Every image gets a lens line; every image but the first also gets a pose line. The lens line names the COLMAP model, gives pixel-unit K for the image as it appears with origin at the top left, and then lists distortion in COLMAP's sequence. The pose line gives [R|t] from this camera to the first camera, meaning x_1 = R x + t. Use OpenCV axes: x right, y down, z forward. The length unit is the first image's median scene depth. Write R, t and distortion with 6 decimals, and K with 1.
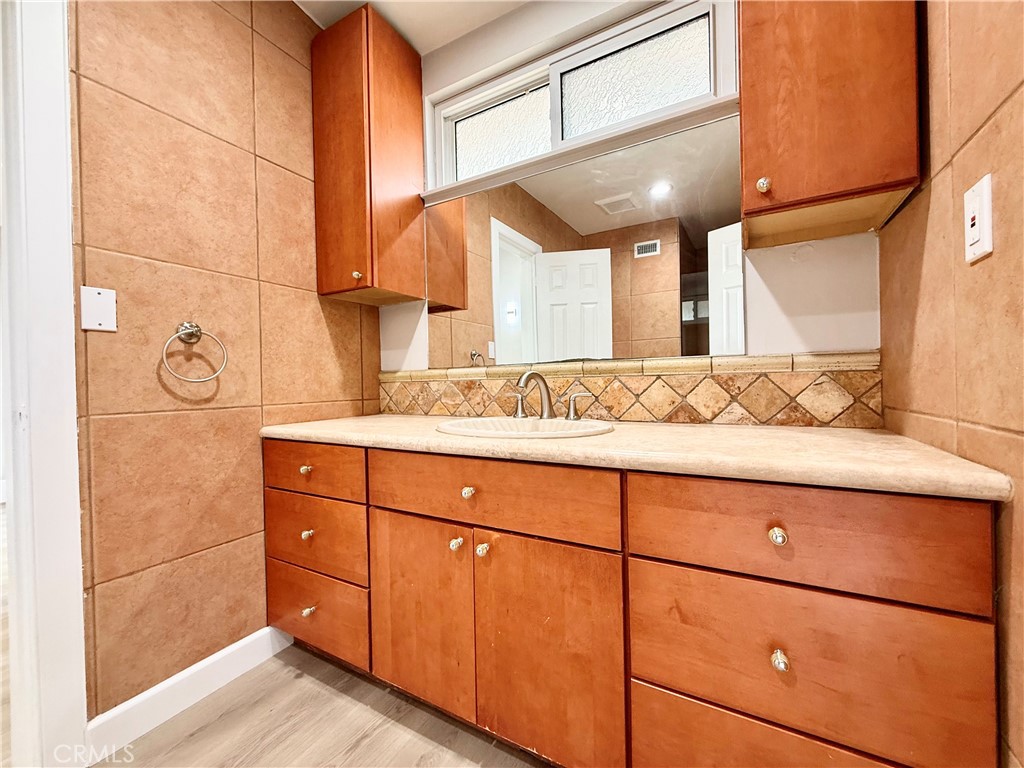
lens RADIAL K [[407.7, 0, 512.9], [0, 407.7, 383.0], [0, 0, 1]] dist [-0.000224, 0.000108]
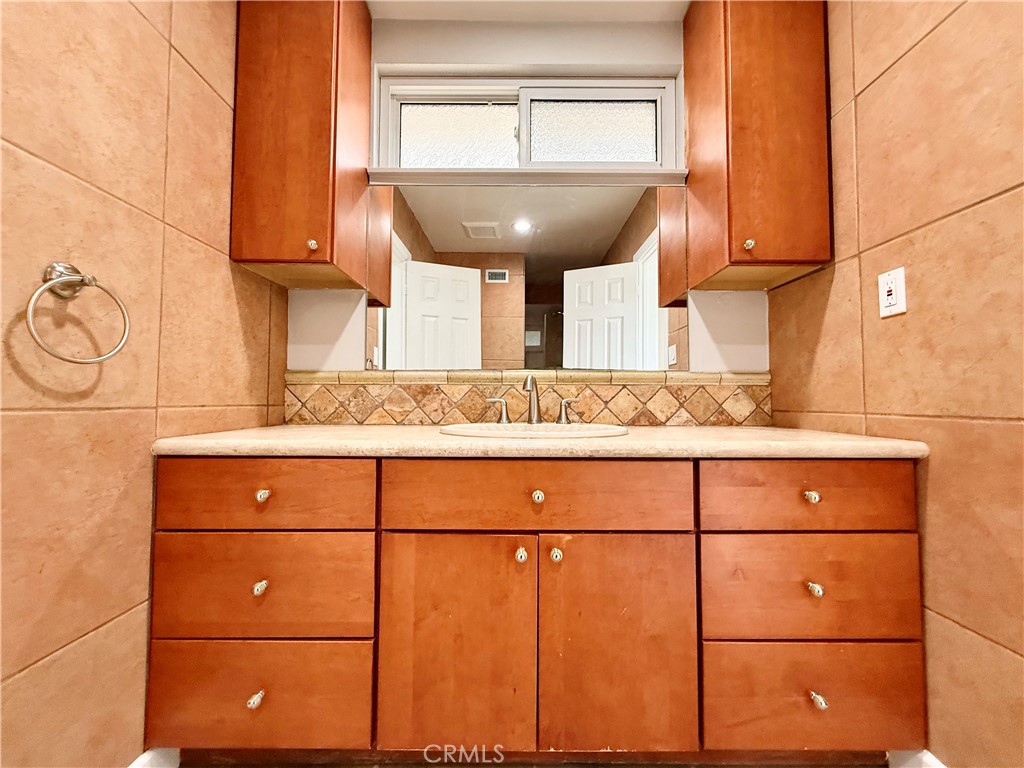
lens RADIAL K [[407.7, 0, 511.6], [0, 407.7, 383.0], [0, 0, 1]] dist [-0.000224, 0.000108]
pose [[0.870849, 0.044171, 0.489562, -0.497366], [-0.019457, 0.998271, -0.055460, 0.047062], [-0.491166, 0.038772, 0.870203, 0.154380]]
